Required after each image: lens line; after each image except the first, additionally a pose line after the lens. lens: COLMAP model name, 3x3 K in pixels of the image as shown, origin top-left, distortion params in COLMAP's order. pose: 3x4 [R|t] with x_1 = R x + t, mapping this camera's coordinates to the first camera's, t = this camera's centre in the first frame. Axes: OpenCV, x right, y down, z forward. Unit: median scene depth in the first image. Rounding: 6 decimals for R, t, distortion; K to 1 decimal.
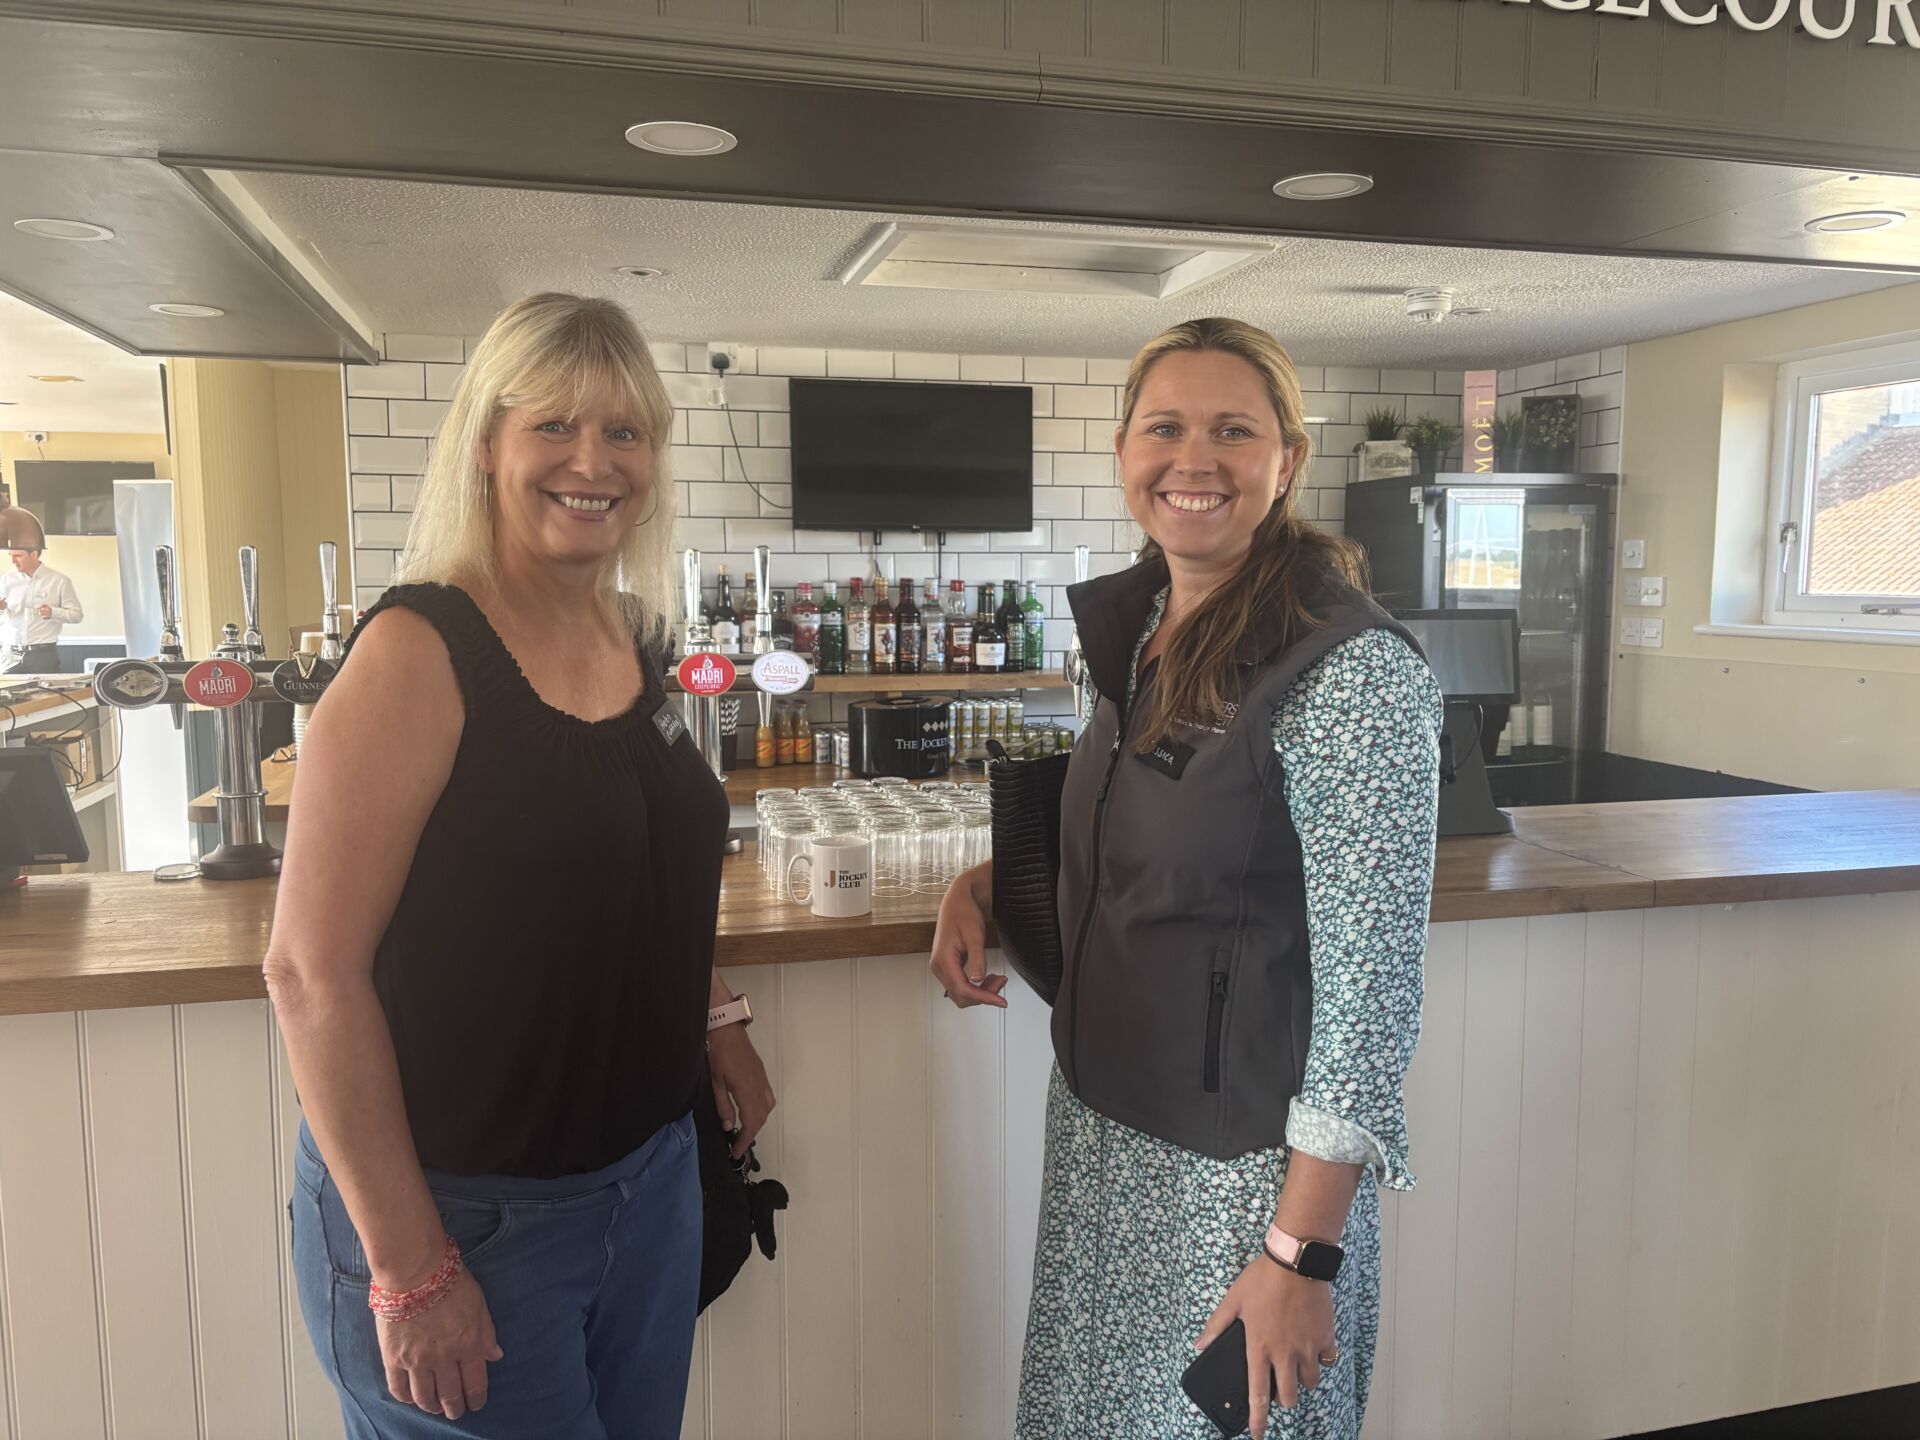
lens RADIAL K [[1453.3, 0, 960.0], [0, 1453.3, 720.0], [0, 0, 1]] dist [0.010156, 0.000843]
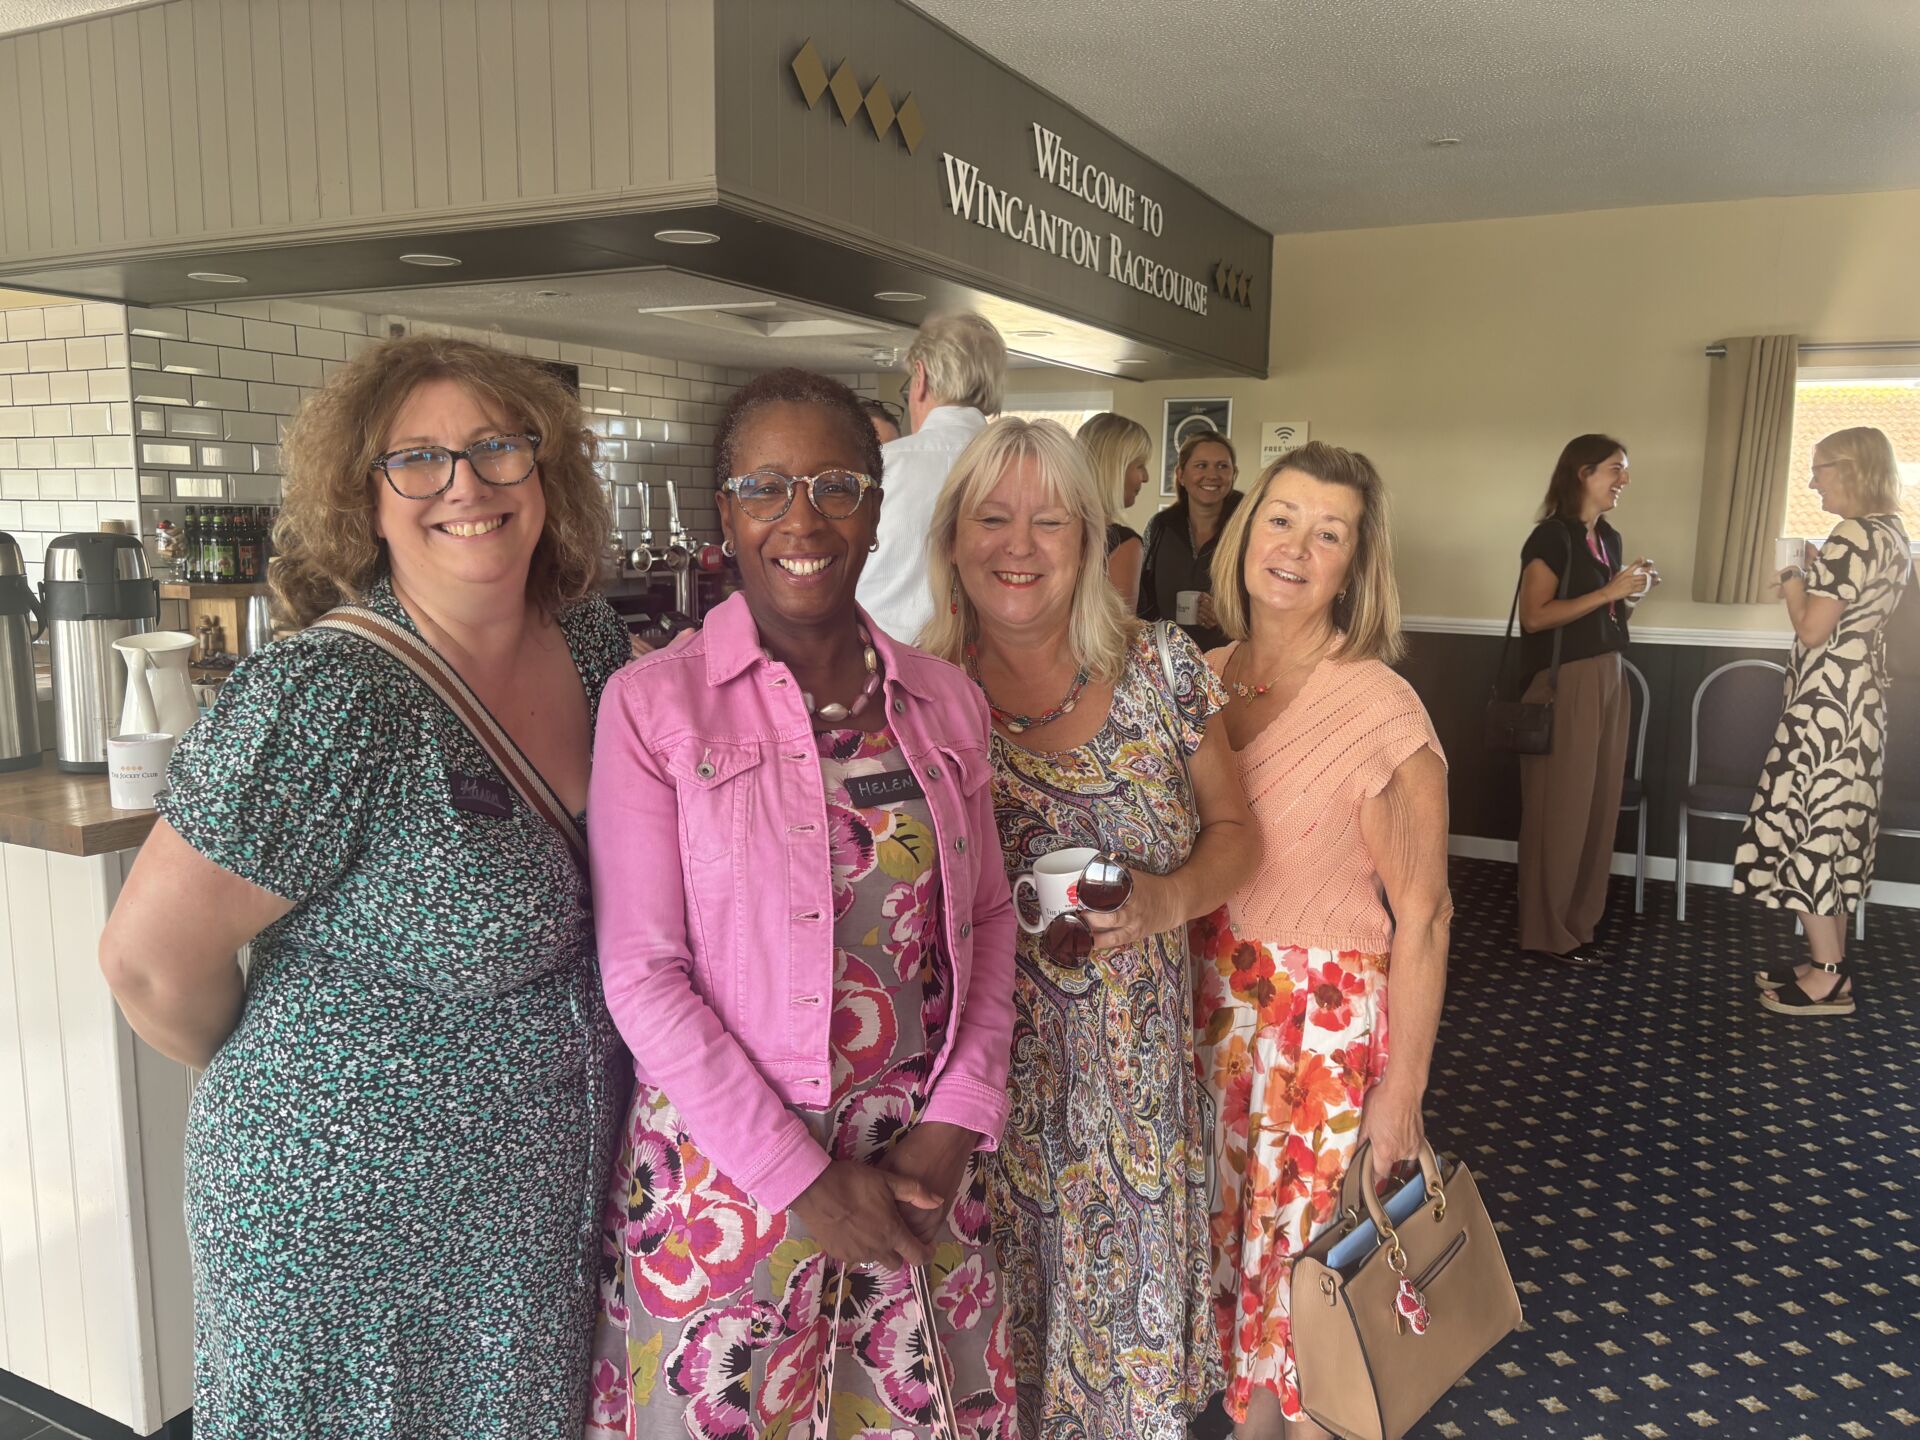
lens RADIAL K [[1449.6, 0, 957.7], [0, 1449.6, 773.9], [0, 0, 1]] dist [0.004221, -0.068005]
pose [[0.660775, -0.121957, 0.740610, -0.819892], [0.061821, 0.992202, 0.108229, 0.038063], [-0.748034, -0.025730, 0.663162, -0.232890]]
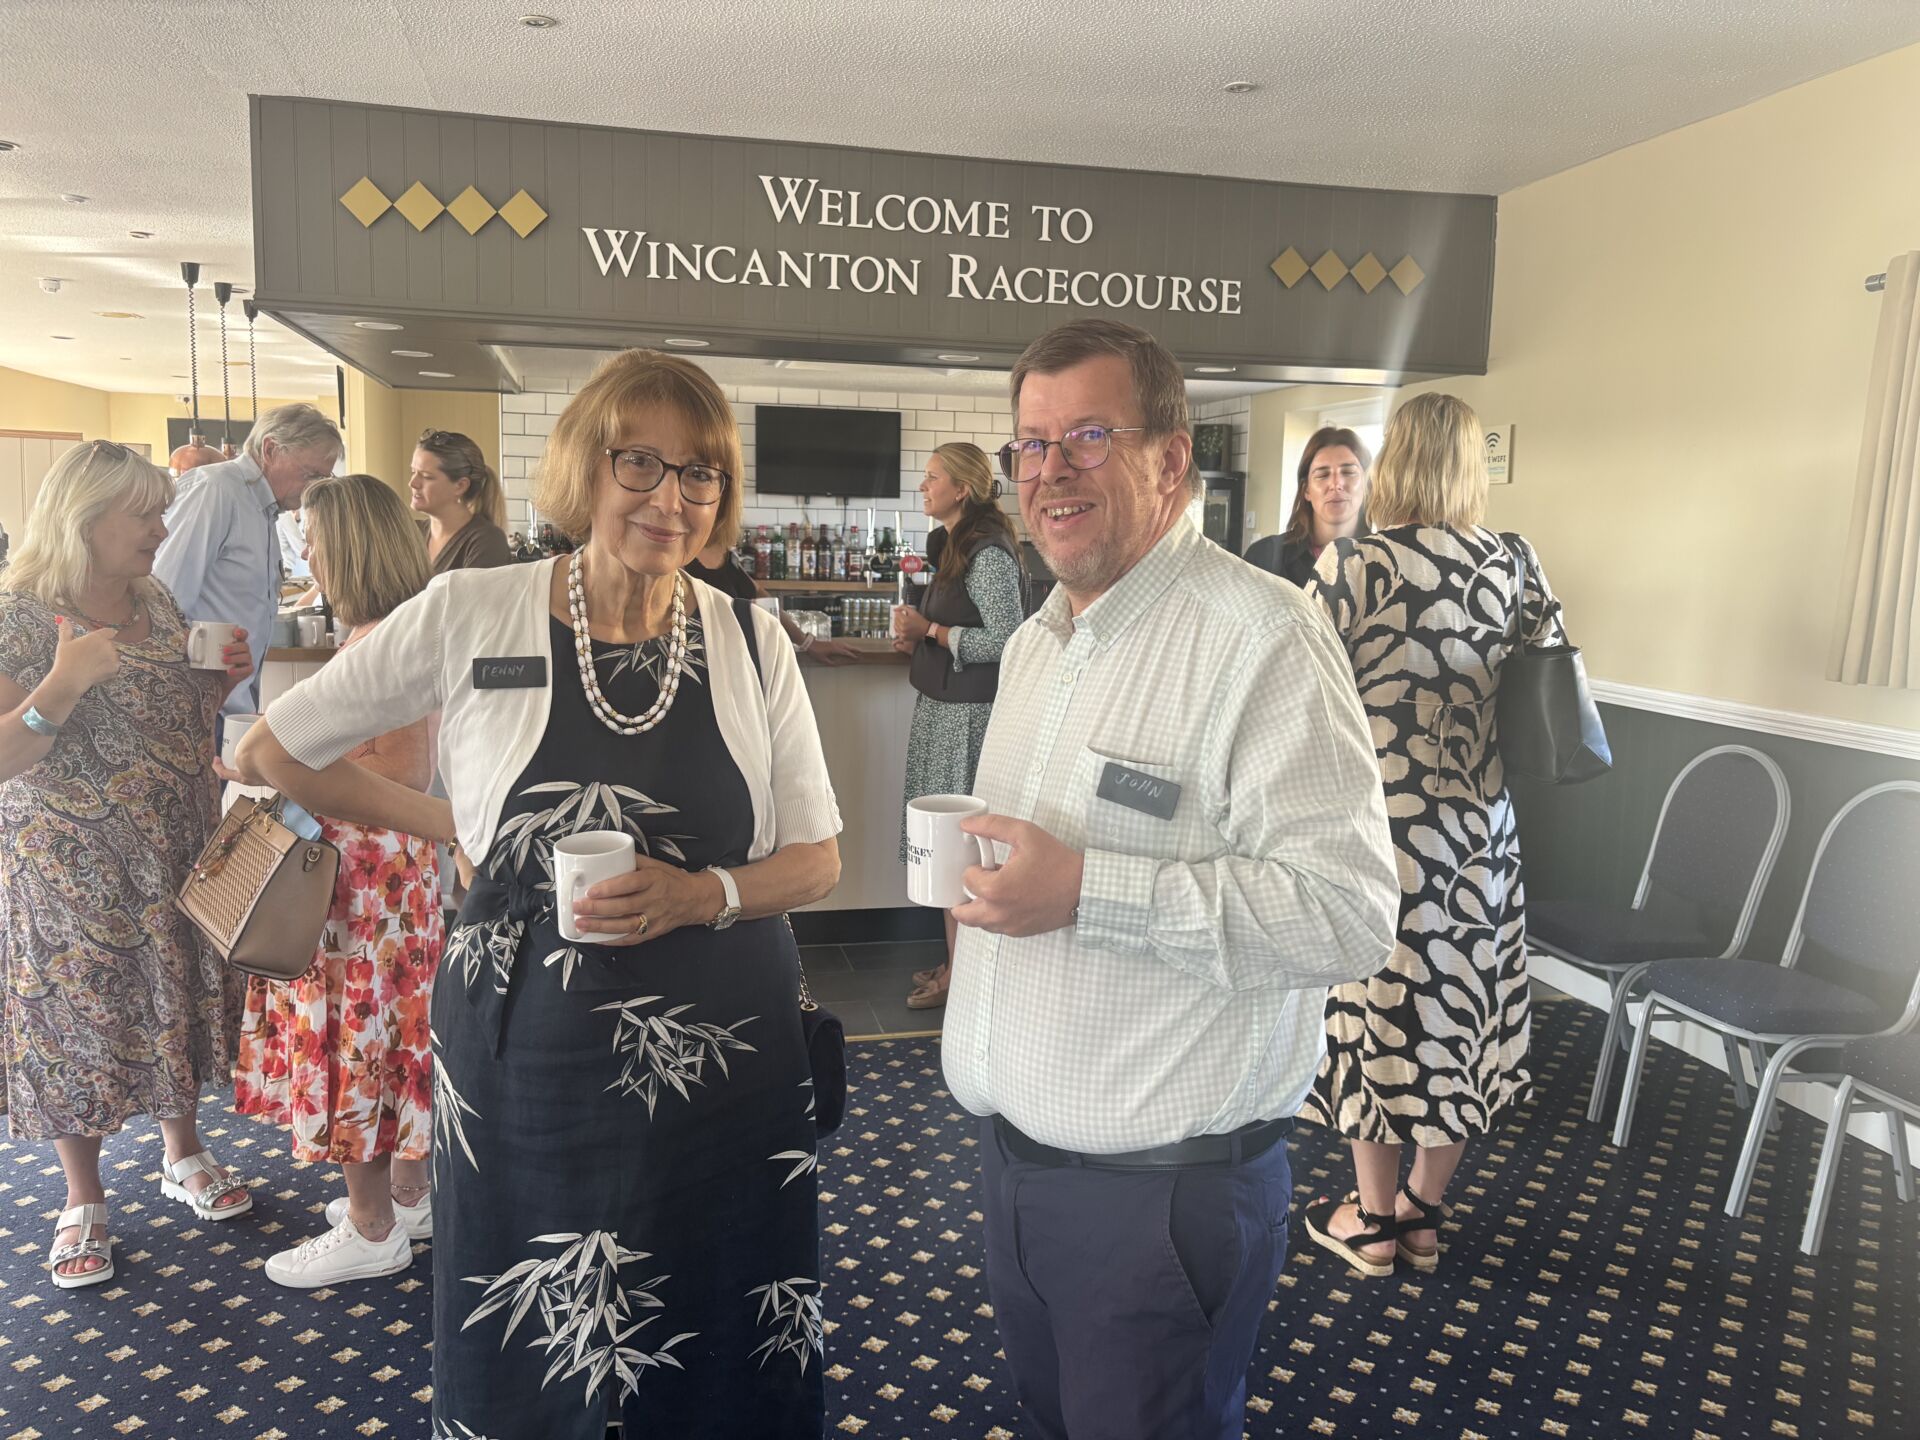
lens RADIAL K [[1442.3, 0, 963.7], [0, 1442.3, 687.0], [0, 0, 1]] dist [0.004047, 0.000640]
pose [[0.999696, 0.022882, -0.009201, 0.145079], [-0.022829, 0.999722, 0.005842, 0.077468], [0.009332, -0.005631, 0.999941, -0.669753]]
